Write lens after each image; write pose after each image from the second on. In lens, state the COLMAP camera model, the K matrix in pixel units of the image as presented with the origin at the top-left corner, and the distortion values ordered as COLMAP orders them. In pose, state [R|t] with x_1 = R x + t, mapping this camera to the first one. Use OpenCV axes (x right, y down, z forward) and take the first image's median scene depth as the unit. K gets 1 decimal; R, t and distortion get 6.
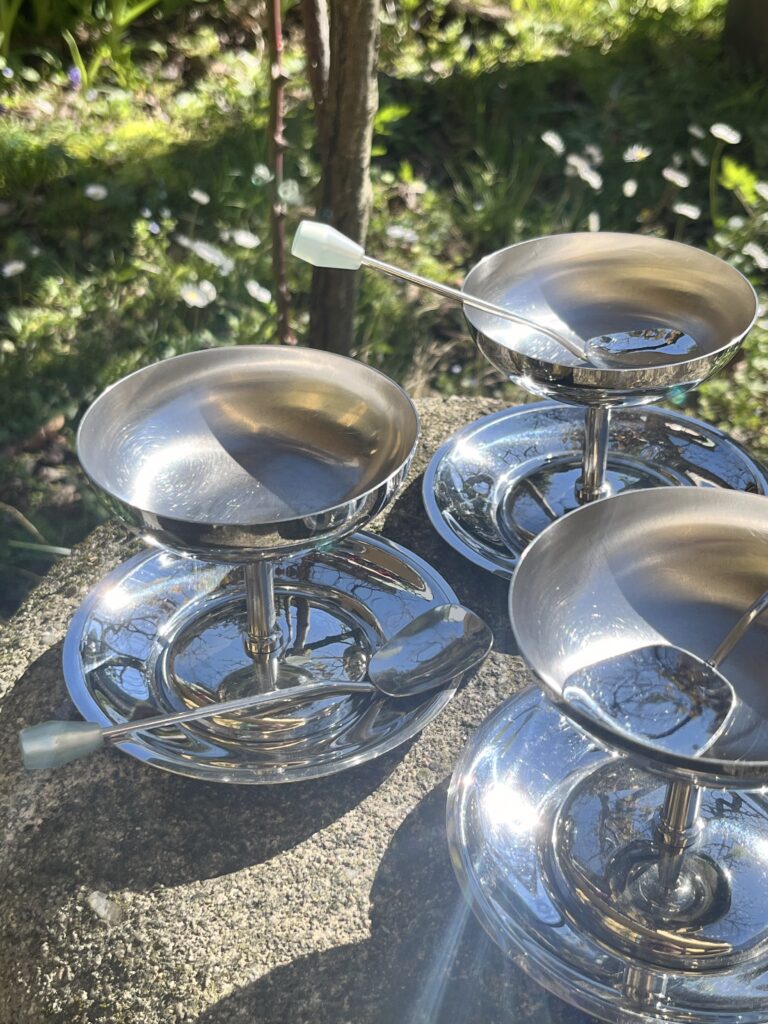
lens RADIAL K [[1359.6, 0, 388.6], [0, 1359.6, 509.0], [0, 0, 1]] dist [0.006527, 0.000000]
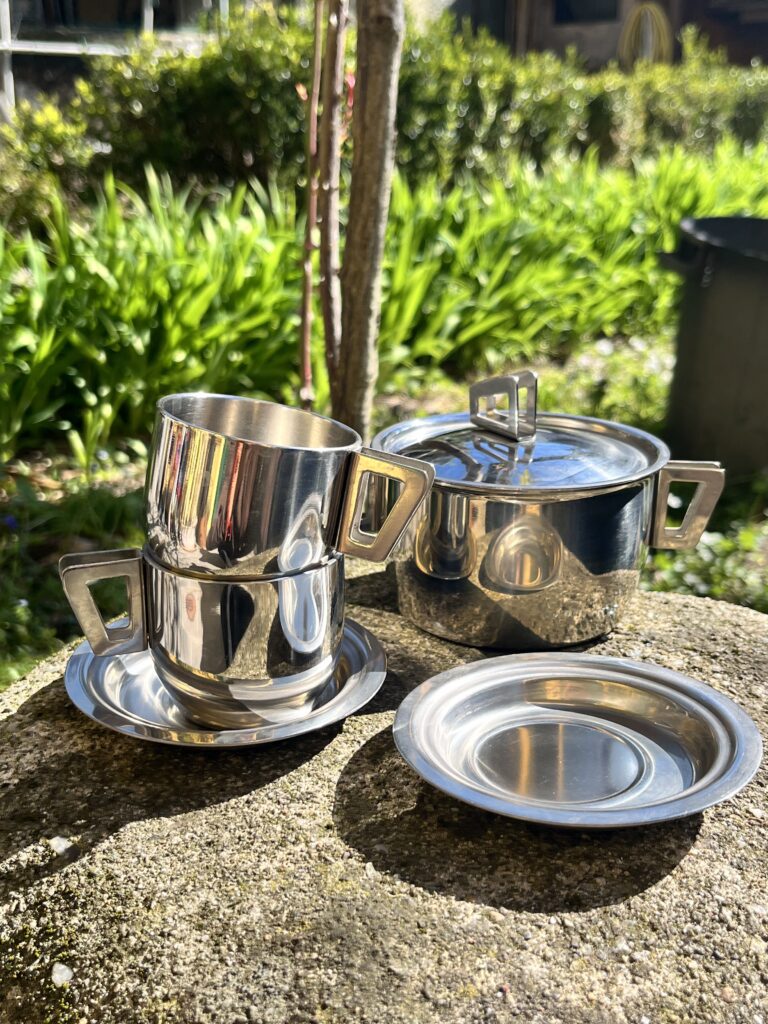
lens RADIAL K [[1138.4, 0, 374.3], [0, 1138.4, 511.5], [0, 0, 1]] dist [-0.001508, 0.000000]
pose [[0.999242, 0.025032, -0.029829, 0.048292], [-0.033087, 0.949705, -0.311394, 0.314730], [0.020534, 0.312145, 0.949813, 0.097985]]
